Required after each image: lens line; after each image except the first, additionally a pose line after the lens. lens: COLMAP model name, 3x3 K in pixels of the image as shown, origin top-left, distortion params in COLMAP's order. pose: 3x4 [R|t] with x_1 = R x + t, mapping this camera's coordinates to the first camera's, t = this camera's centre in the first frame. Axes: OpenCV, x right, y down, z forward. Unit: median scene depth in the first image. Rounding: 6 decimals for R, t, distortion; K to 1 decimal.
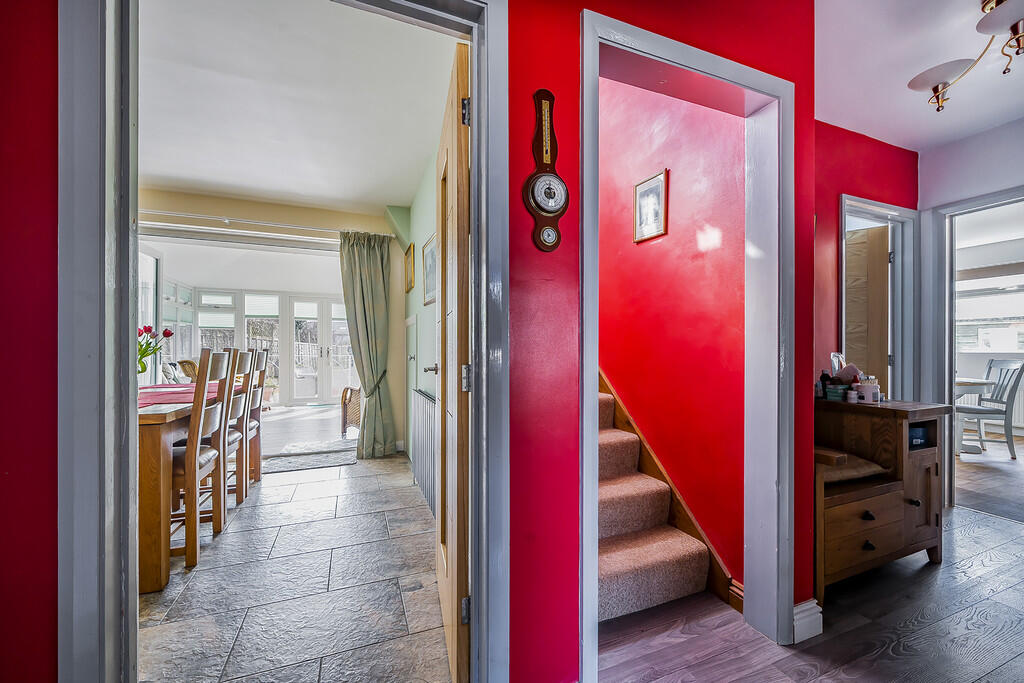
lens RADIAL K [[389.6, 0, 504.7], [0, 389.6, 351.4], [0, 0, 1]] dist [-0.000675, 0.000297]
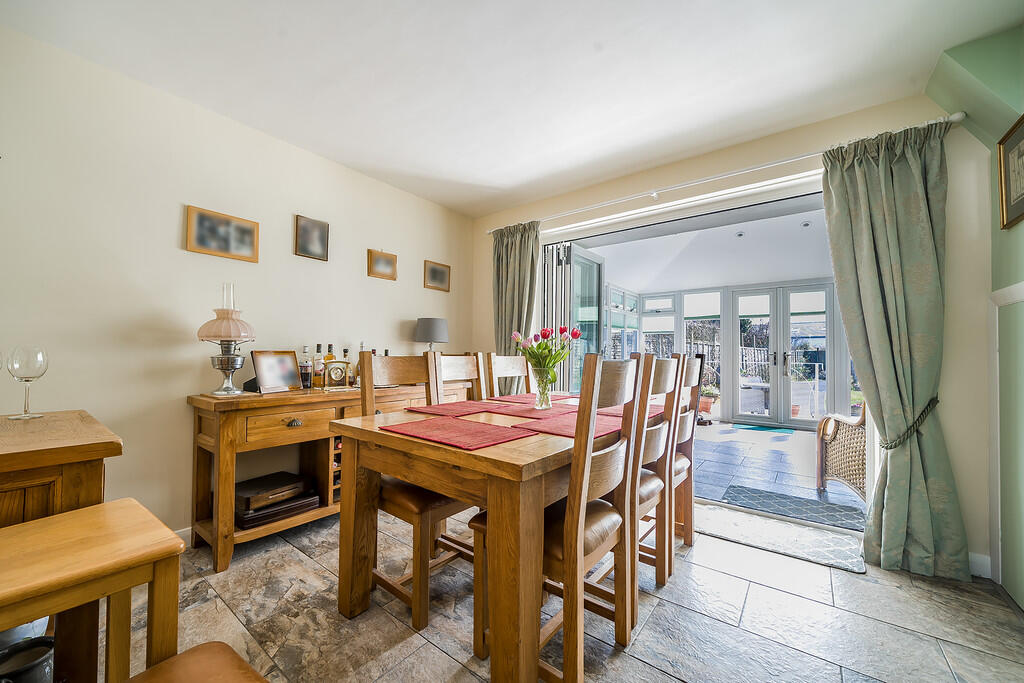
lens RADIAL K [[389.6, 0, 503.5], [0, 389.6, 350.4], [0, 0, 1]] dist [-0.000675, 0.000297]
pose [[0.510187, -0.006302, -0.860040, -0.167118], [-0.007724, 0.999899, -0.011909, -0.001359], [0.860029, 0.012719, 0.510087, 0.294299]]
